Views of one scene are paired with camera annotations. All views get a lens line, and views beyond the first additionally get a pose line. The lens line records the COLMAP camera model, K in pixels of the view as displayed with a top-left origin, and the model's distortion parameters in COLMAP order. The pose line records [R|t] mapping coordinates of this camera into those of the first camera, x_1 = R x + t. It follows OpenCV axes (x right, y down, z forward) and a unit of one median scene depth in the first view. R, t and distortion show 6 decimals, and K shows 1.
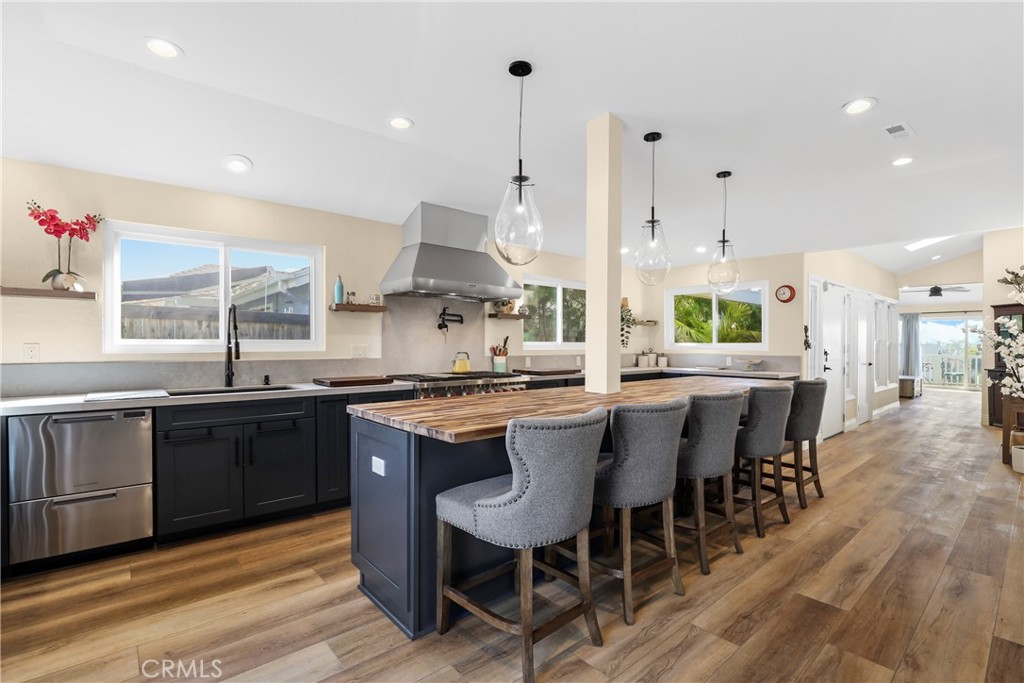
lens RADIAL K [[467.9, 0, 512.2], [0, 467.9, 345.5], [0, 0, 1]] dist [-0.001493, -0.000144]
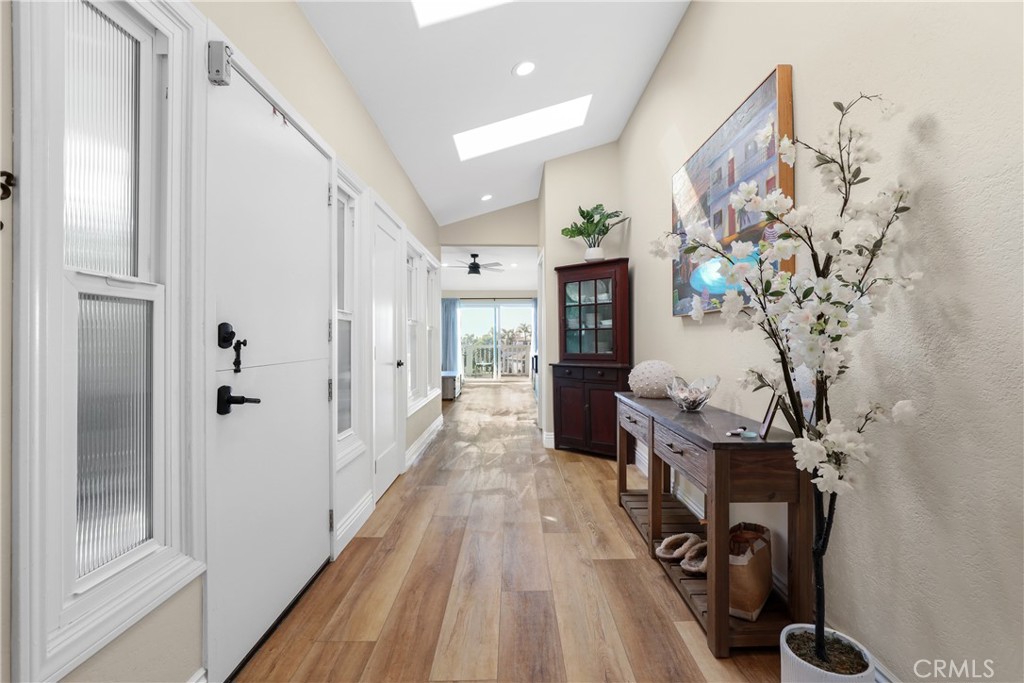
lens RADIAL K [[467.9, 0, 512.8], [0, 467.9, 338.7], [0, 0, 1]] dist [-0.001493, -0.000144]
pose [[0.658929, -0.007756, 0.752165, 0.334832], [0.014604, 0.999890, -0.002483, 0.011211], [-0.752063, 0.012621, 0.658970, 0.412495]]
